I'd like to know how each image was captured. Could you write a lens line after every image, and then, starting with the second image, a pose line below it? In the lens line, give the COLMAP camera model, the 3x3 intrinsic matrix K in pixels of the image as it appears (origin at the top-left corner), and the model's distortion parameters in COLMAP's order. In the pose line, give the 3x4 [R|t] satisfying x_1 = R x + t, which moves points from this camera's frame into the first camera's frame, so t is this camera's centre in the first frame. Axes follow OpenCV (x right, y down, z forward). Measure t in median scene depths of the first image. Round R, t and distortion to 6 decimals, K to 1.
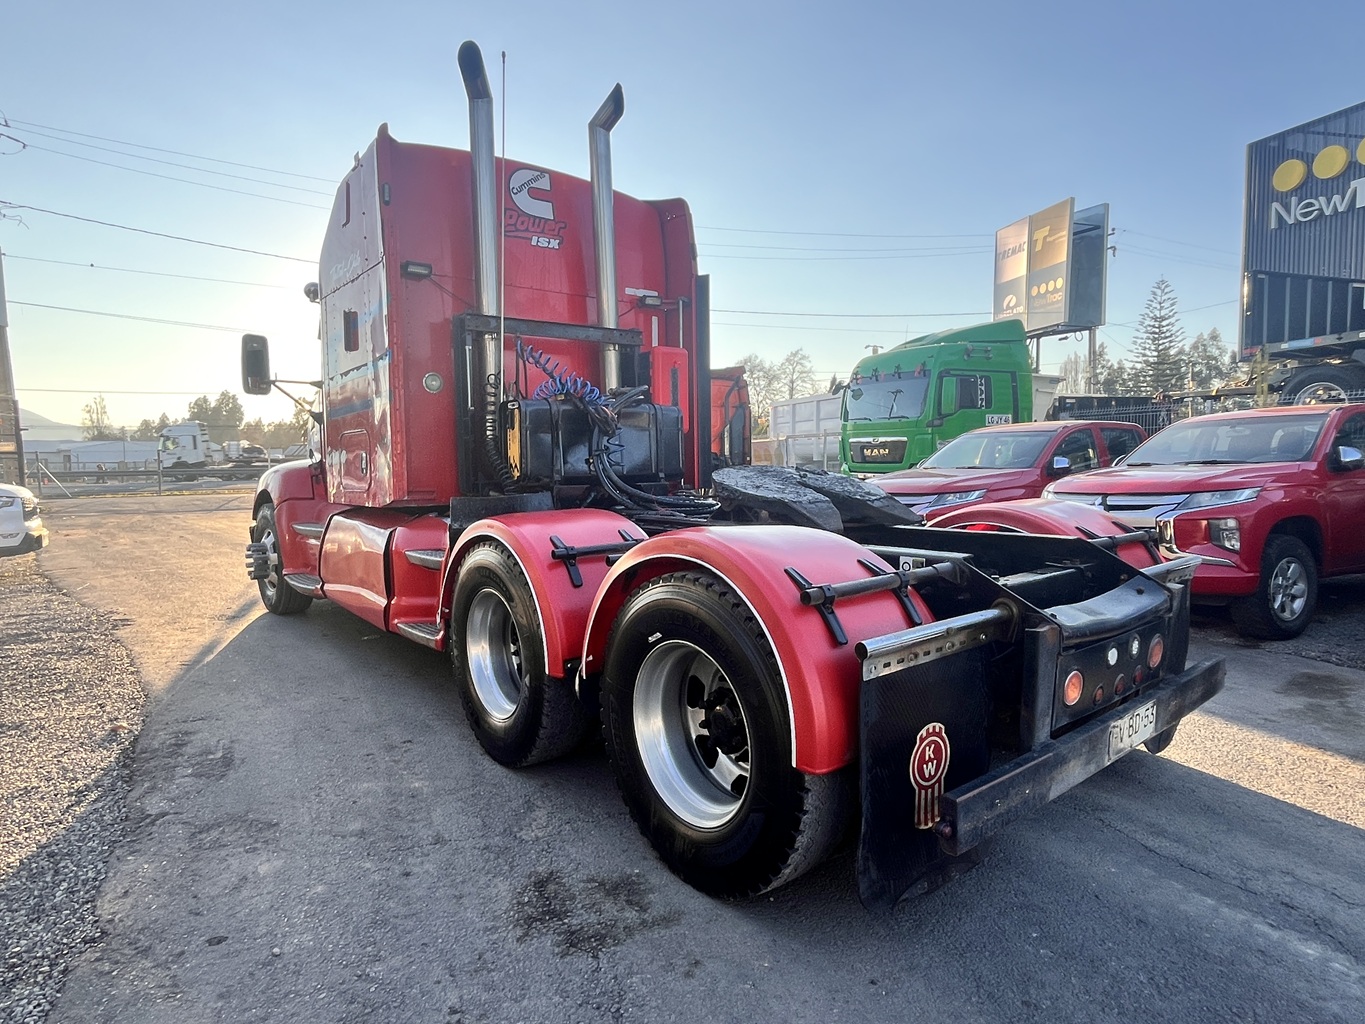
lens RADIAL K [[789.4, 0, 677.6], [0, 789.4, 514.6], [0, 0, 1]] dist [-0.000211, -0.002155]
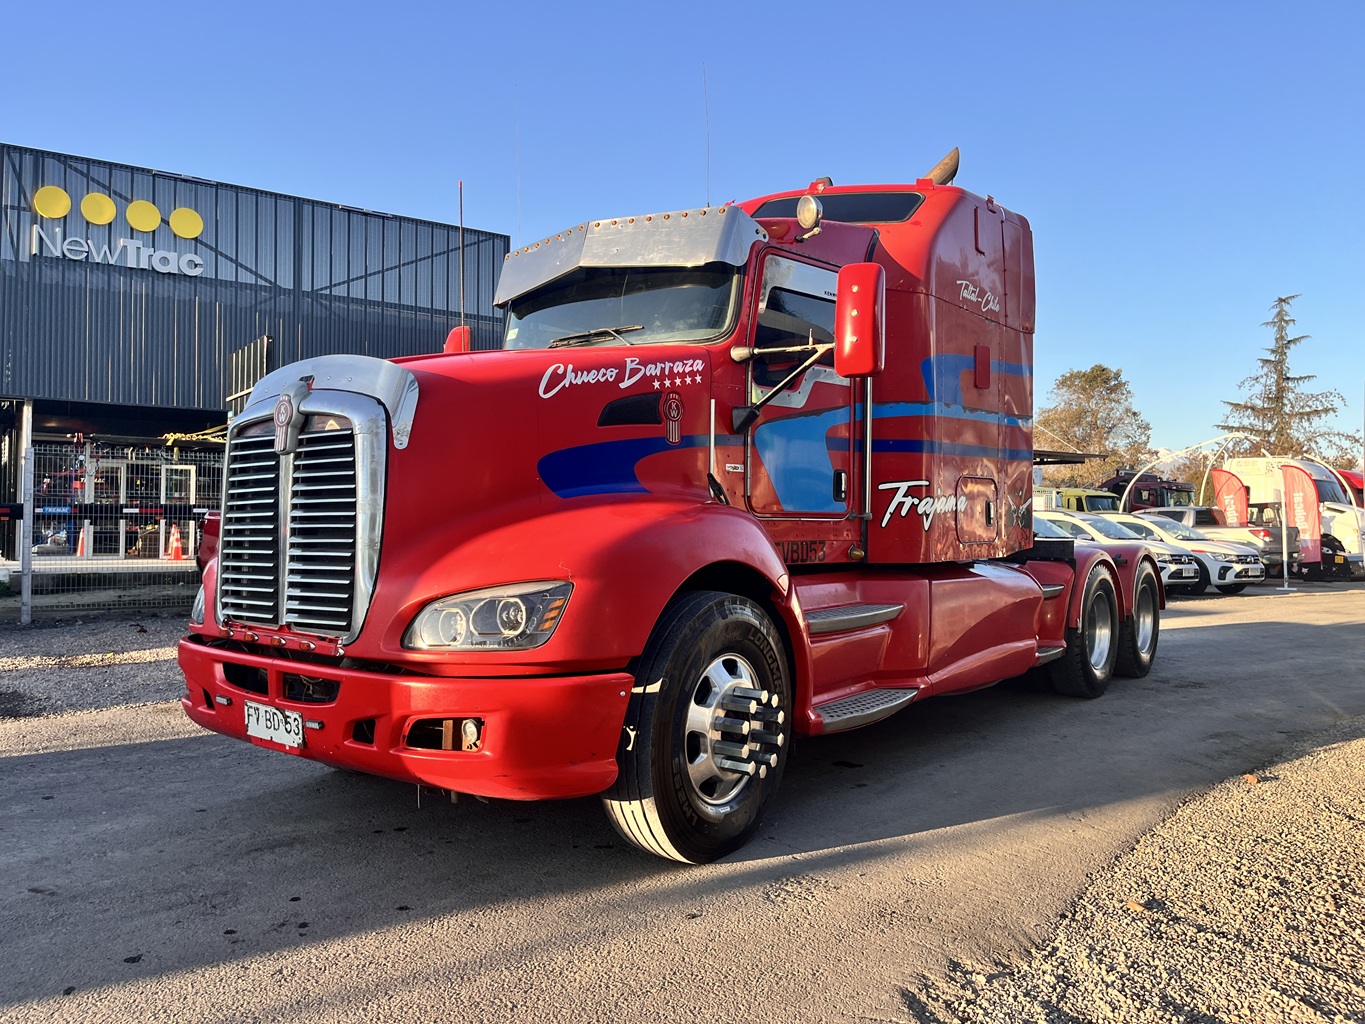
lens RADIAL K [[1030.7, 0, 684.4], [0, 1030.7, 498.9], [0, 0, 1]] dist [0.057255, -0.063242]
pose [[-0.236509, 0.029377, 0.971185, -1.430708], [0.055988, 0.998294, -0.016562, -0.077221], [-0.970015, 0.050458, -0.237750, 1.559527]]
